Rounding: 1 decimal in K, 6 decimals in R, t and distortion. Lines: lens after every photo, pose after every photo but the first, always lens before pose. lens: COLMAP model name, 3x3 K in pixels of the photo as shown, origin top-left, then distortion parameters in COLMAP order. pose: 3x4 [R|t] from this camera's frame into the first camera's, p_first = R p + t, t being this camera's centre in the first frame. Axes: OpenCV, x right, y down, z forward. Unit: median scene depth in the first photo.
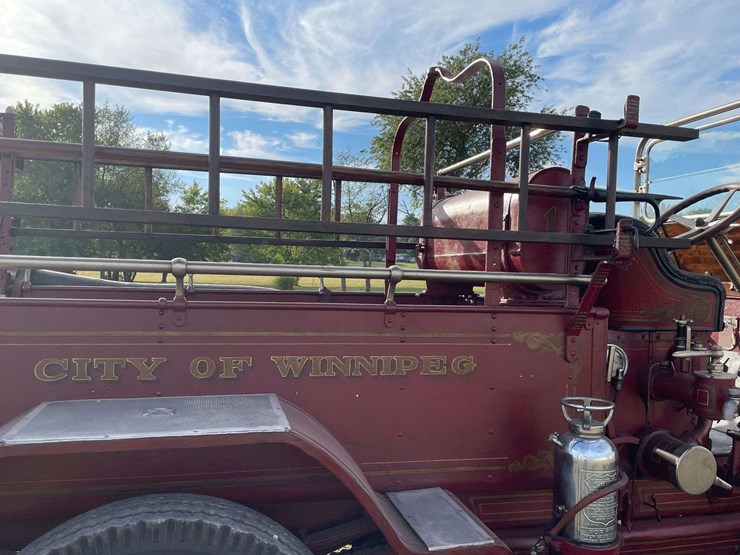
lens RADIAL K [[613.2, 0, 368.2], [0, 613.2, 279.7], [0, 0, 1]] dist [0.080345, -0.112363]
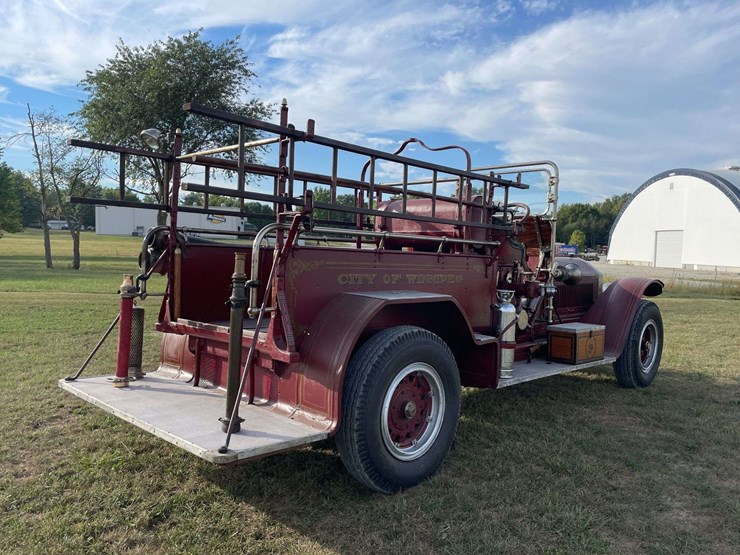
lens RADIAL K [[579.3, 0, 373.0], [0, 579.3, 277.0], [0, 0, 1]] dist [0.026723, 0.002343]
pose [[0.855548, -0.013146, 0.517557, -1.085343], [-0.010564, 0.999026, 0.042839, 0.032591], [-0.517616, -0.042118, 0.854575, -0.622204]]
